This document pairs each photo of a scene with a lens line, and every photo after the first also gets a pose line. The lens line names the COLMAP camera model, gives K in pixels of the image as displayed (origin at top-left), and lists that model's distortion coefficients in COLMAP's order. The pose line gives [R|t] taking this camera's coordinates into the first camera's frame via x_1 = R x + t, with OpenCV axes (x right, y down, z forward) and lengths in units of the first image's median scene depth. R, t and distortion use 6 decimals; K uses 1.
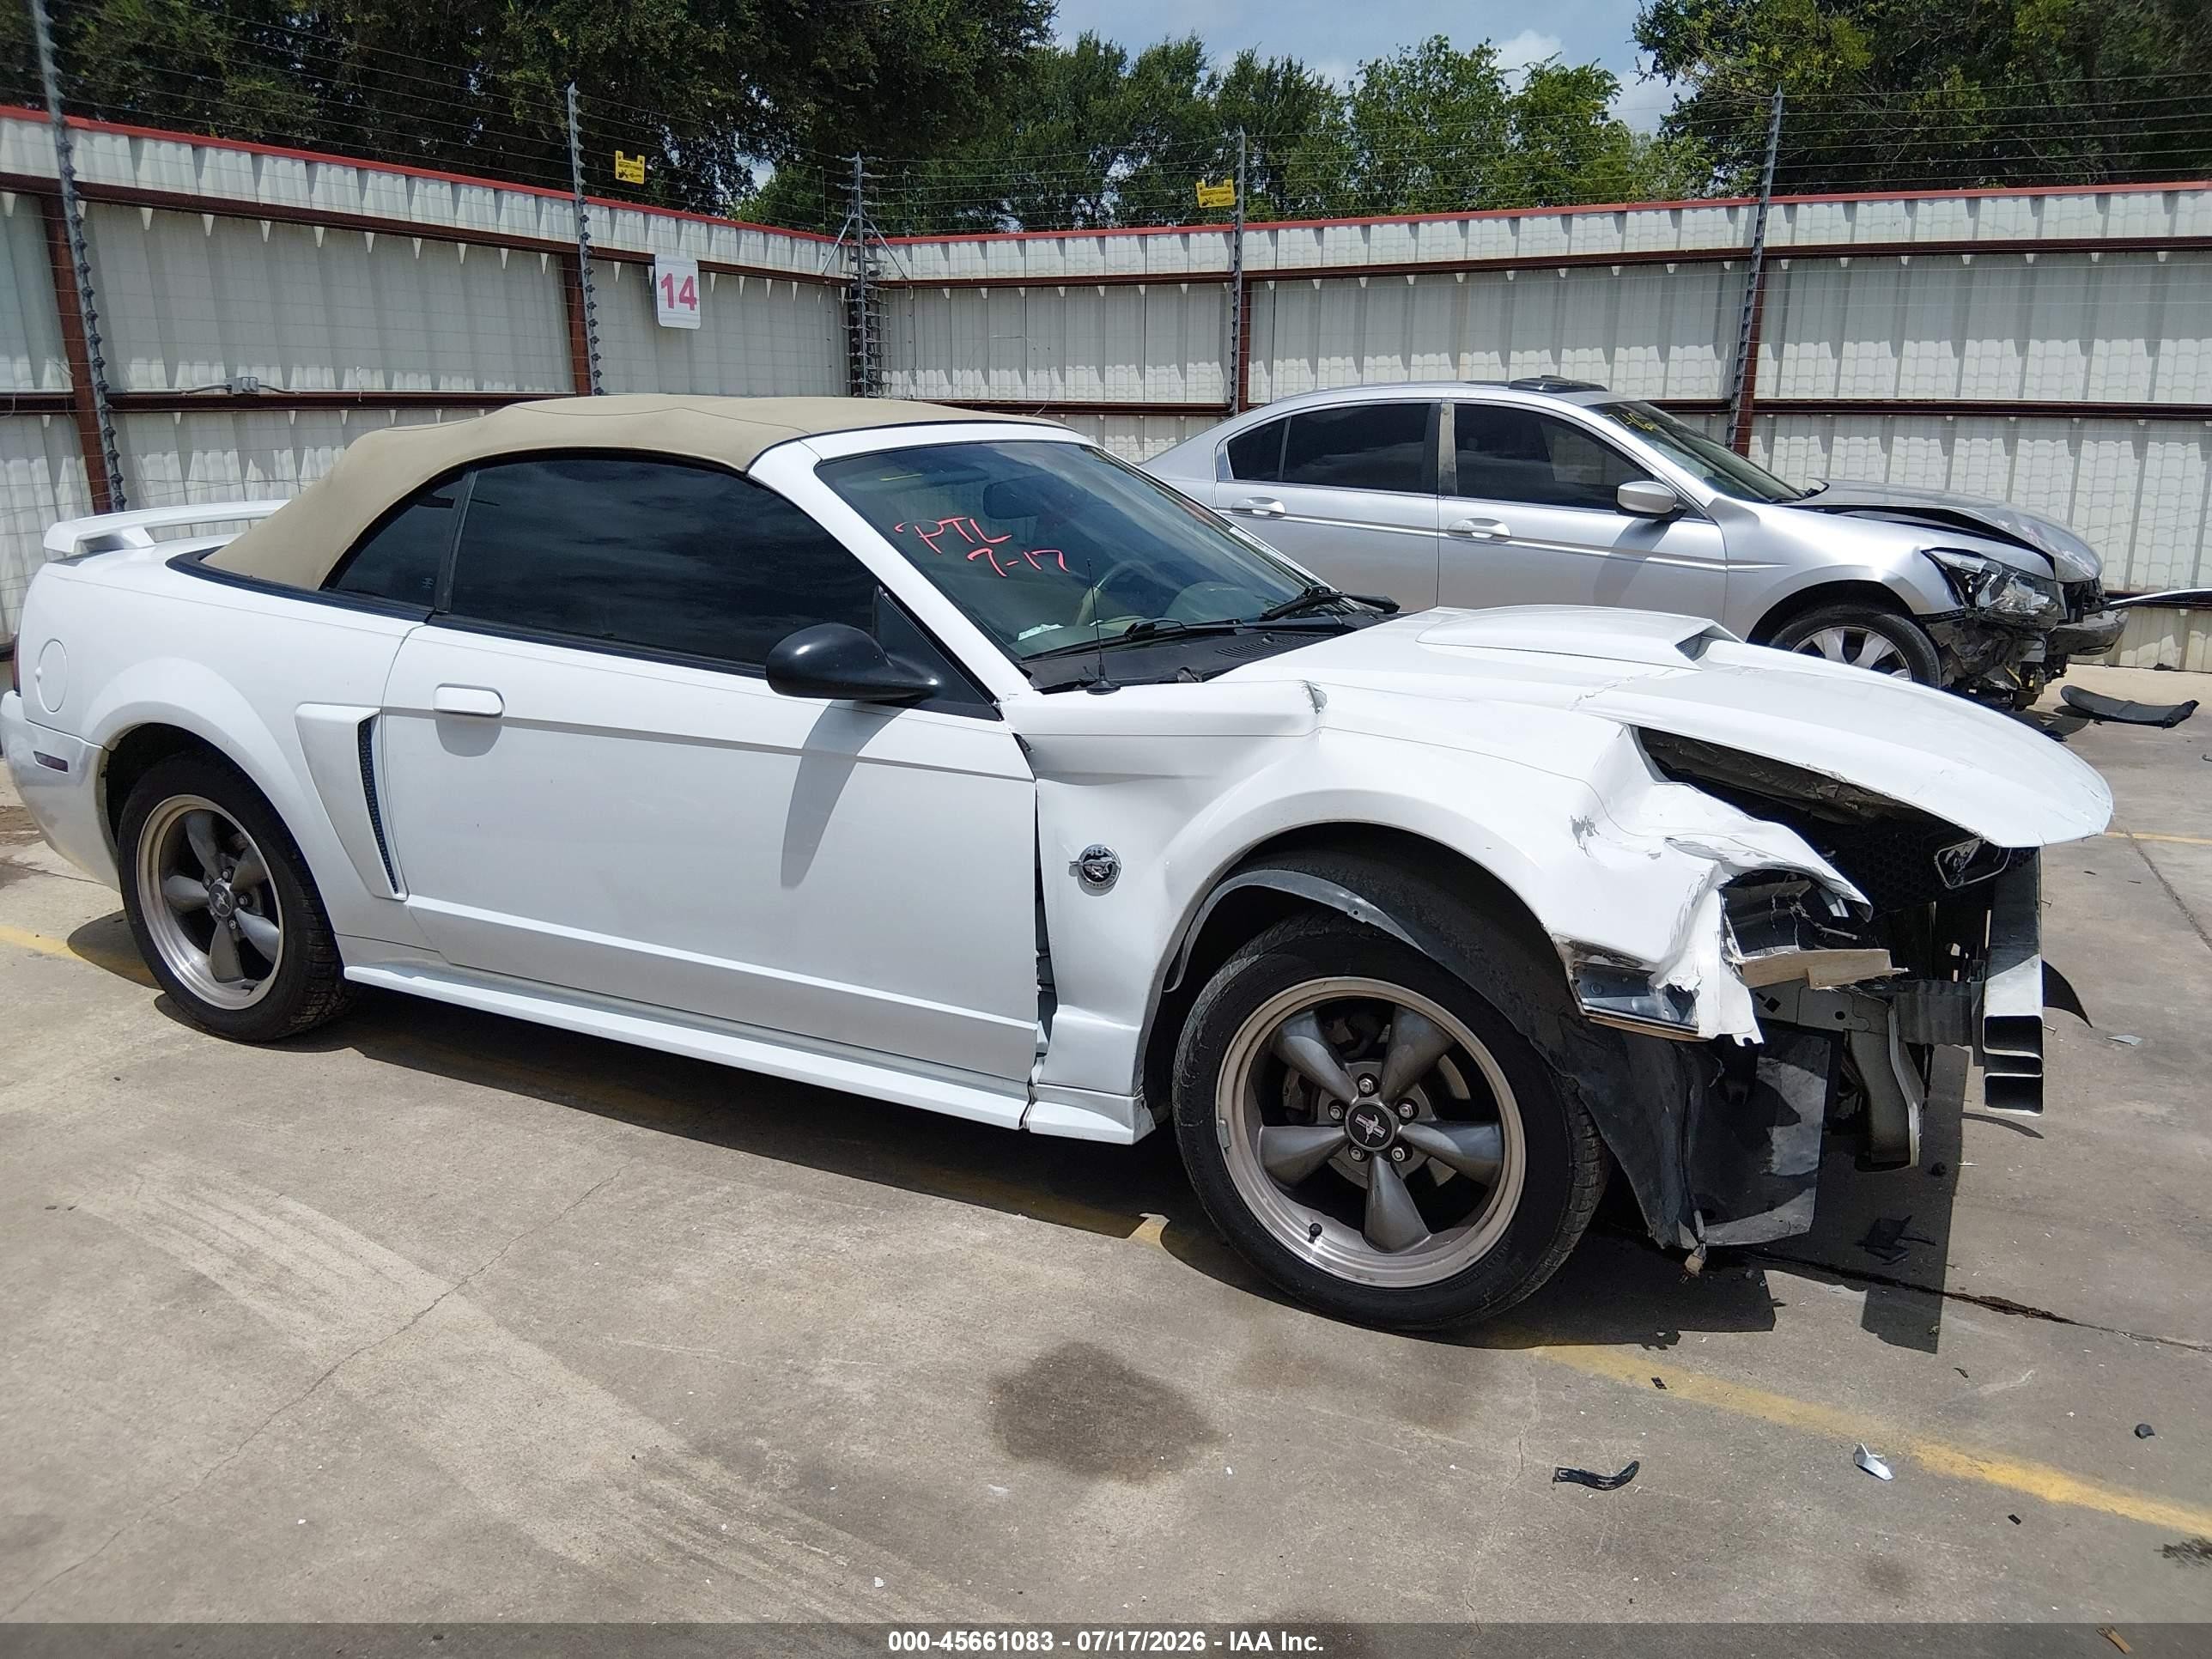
lens RADIAL K [[1681.7, 0, 1128.4], [0, 1681.7, 853.6], [0, 0, 1]] dist [0.052255, -0.102445]
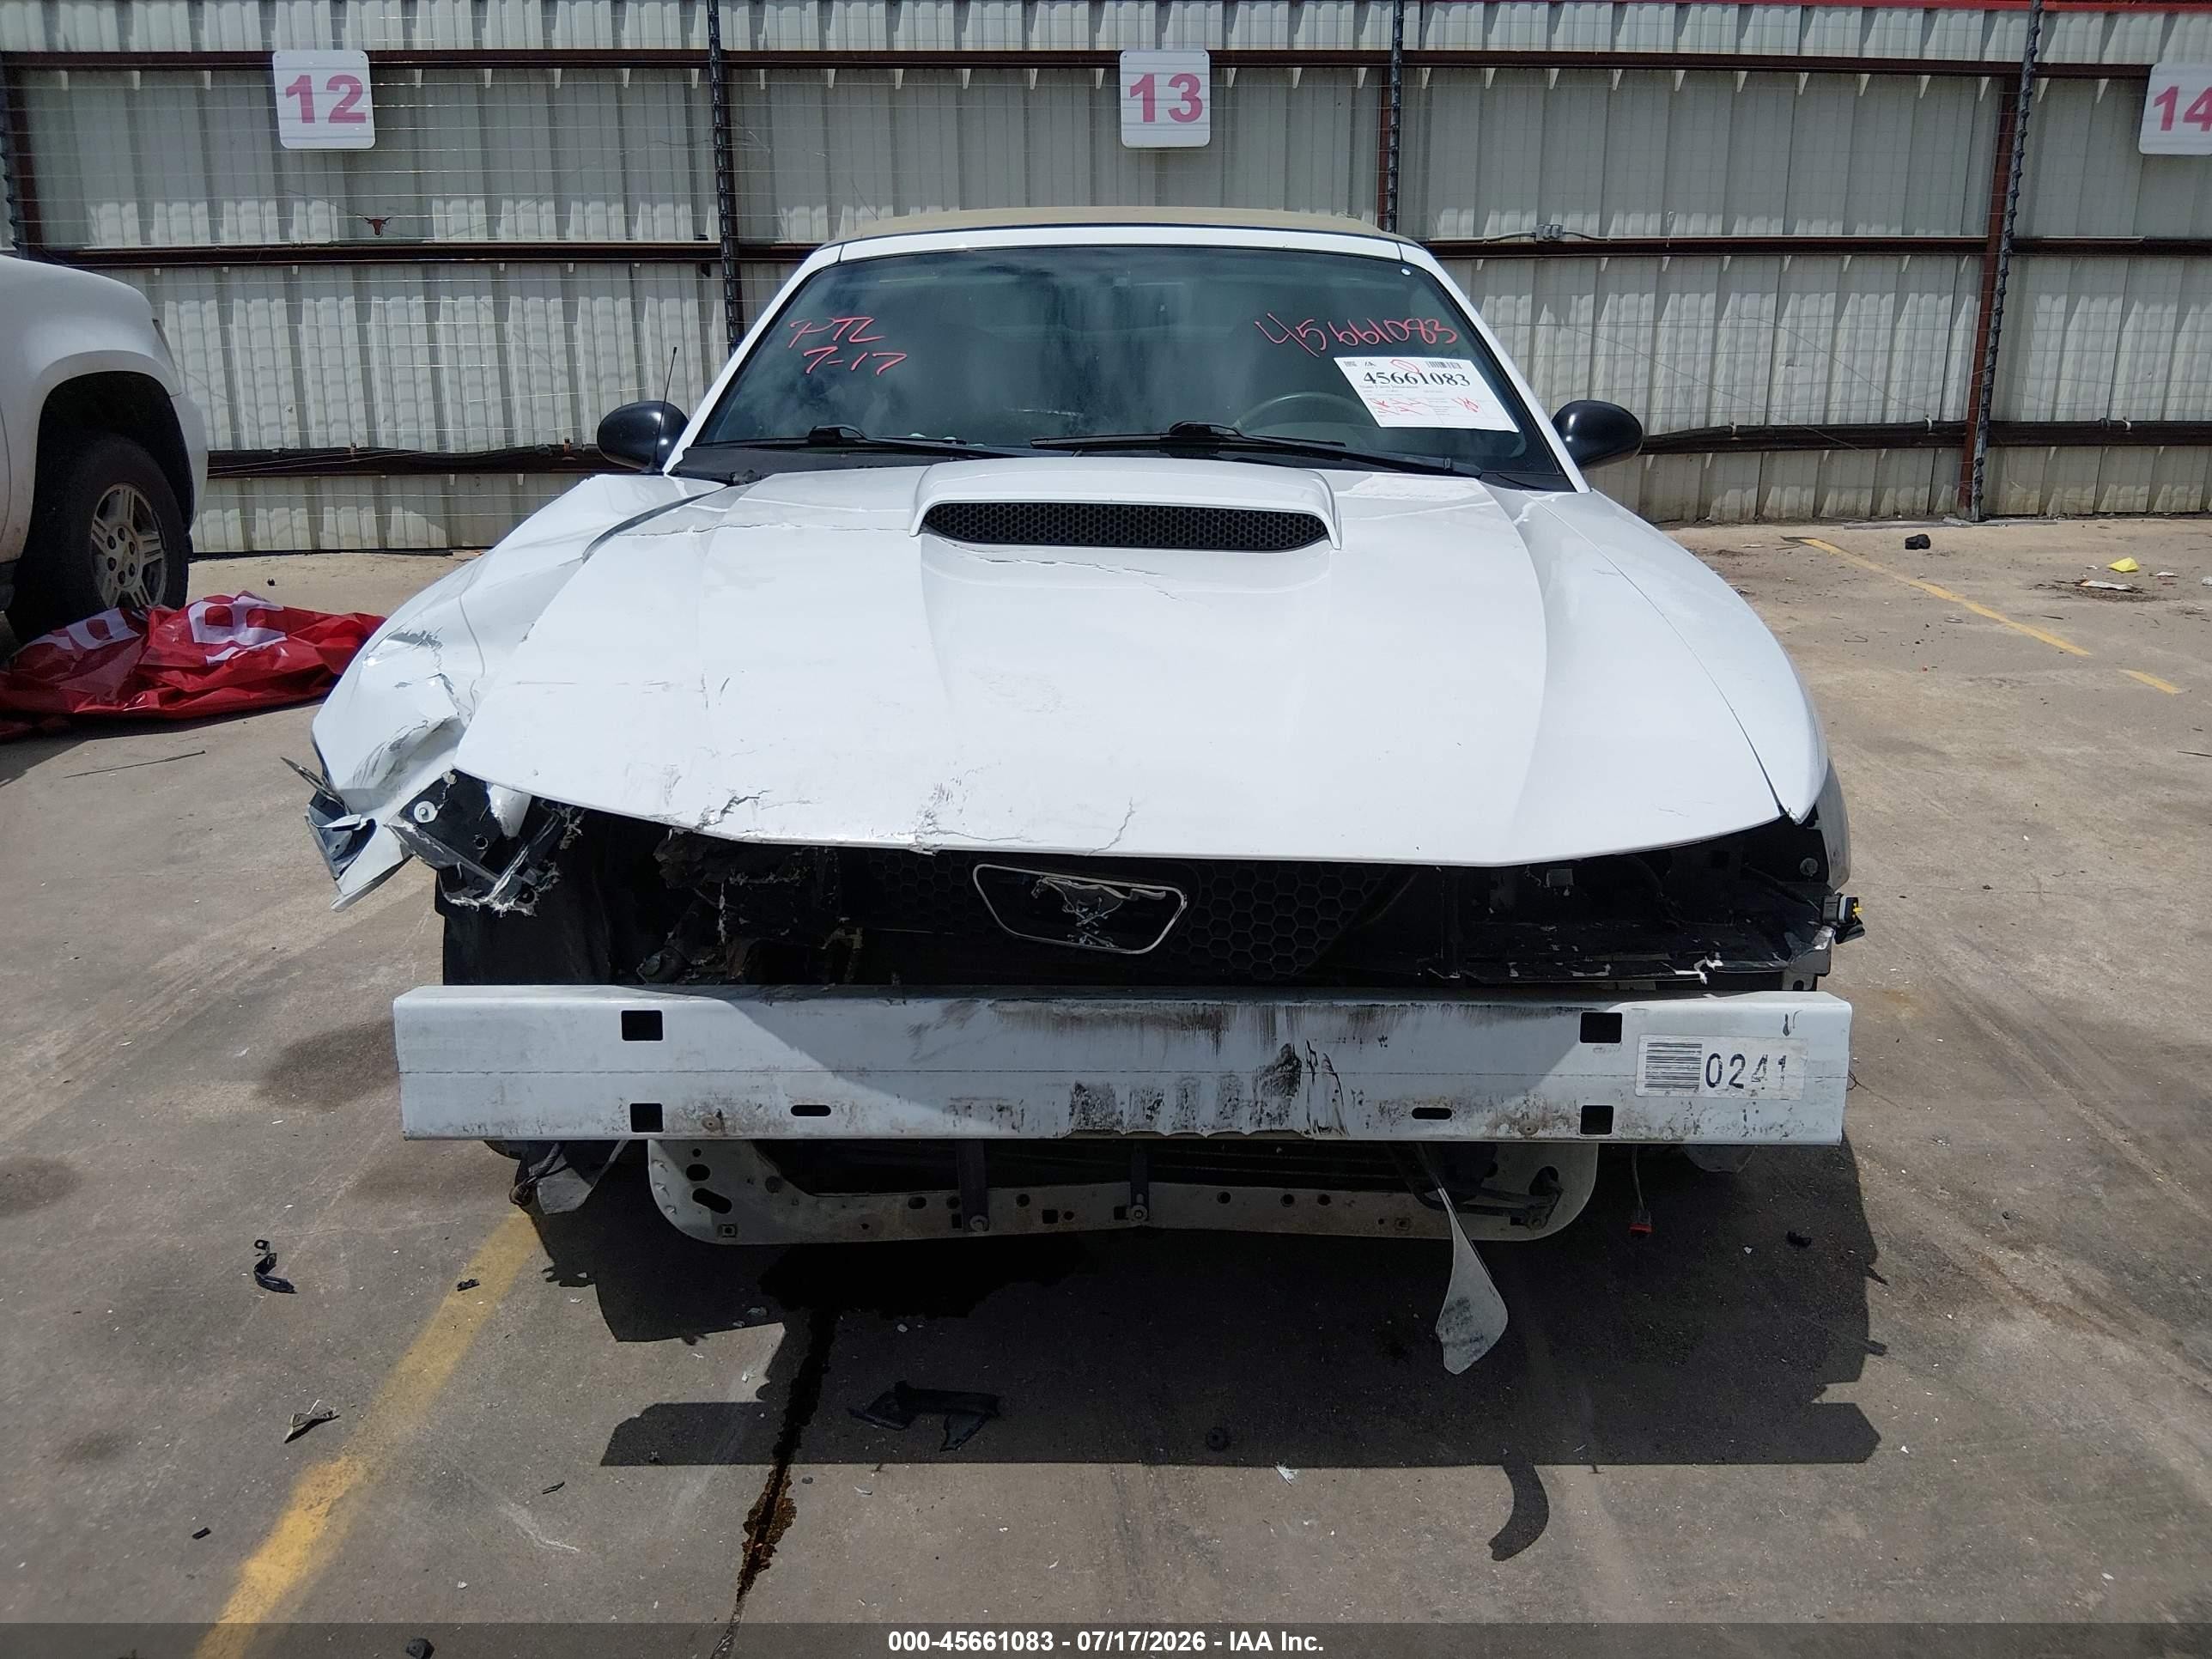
lens RADIAL K [[1681.7, 0, 1142.5], [0, 1681.7, 839.5], [0, 0, 1]] dist [0.052255, -0.102445]
pose [[0.456739, 0.272785, -0.846746, 0.992933], [-0.218182, 0.957105, 0.190649, -0.140473], [0.862431, 0.097668, 0.496663, 0.705572]]
